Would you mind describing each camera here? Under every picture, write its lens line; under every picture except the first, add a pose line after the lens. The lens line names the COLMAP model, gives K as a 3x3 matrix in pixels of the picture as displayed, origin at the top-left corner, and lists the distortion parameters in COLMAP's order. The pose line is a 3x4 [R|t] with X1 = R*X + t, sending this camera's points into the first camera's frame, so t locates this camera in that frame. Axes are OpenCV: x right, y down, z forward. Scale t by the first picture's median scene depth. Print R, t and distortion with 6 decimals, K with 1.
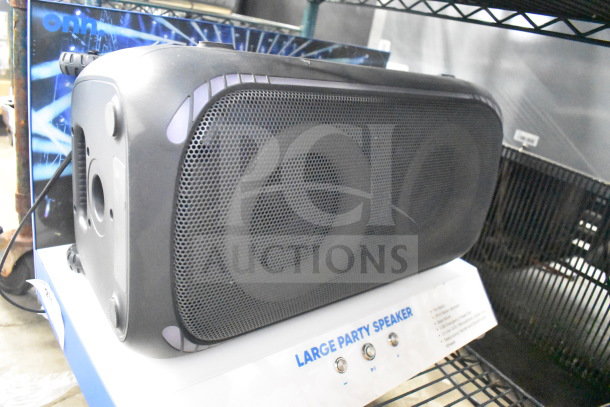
lens RADIAL K [[472.3, 0, 305.0], [0, 472.3, 203.5], [0, 0, 1]] dist [-0.118360, 0.040150]
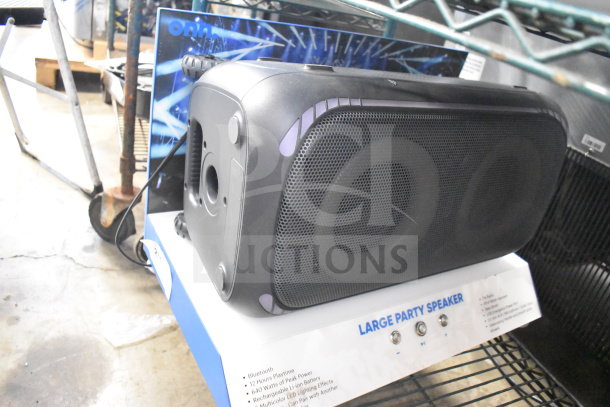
lens RADIAL K [[472.3, 0, 305.0], [0, 472.3, 203.5], [0, 0, 1]] dist [-0.118360, 0.040150]
pose [[0.987962, 0.091463, -0.124762, -0.030849], [-0.080806, 0.992841, 0.087962, -0.067189], [0.131914, -0.076821, 0.988280, -0.152825]]
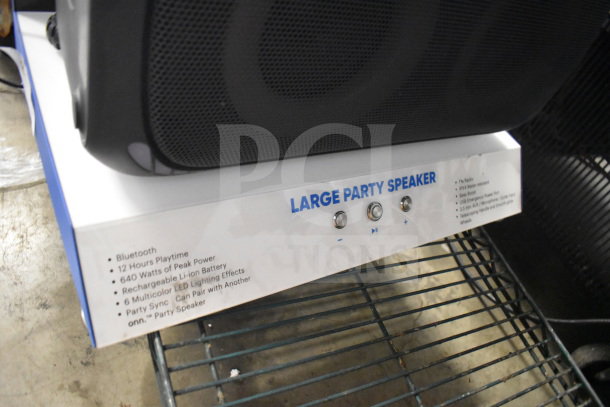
lens RADIAL K [[472.3, 0, 305.0], [0, 472.3, 203.5], [0, 0, 1]] dist [-0.118360, 0.040150]
pose [[0.972473, 0.232890, -0.007580, 0.011478], [-0.213160, 0.902284, 0.374763, -0.000059], [0.094118, -0.362831, 0.927090, 0.164941]]
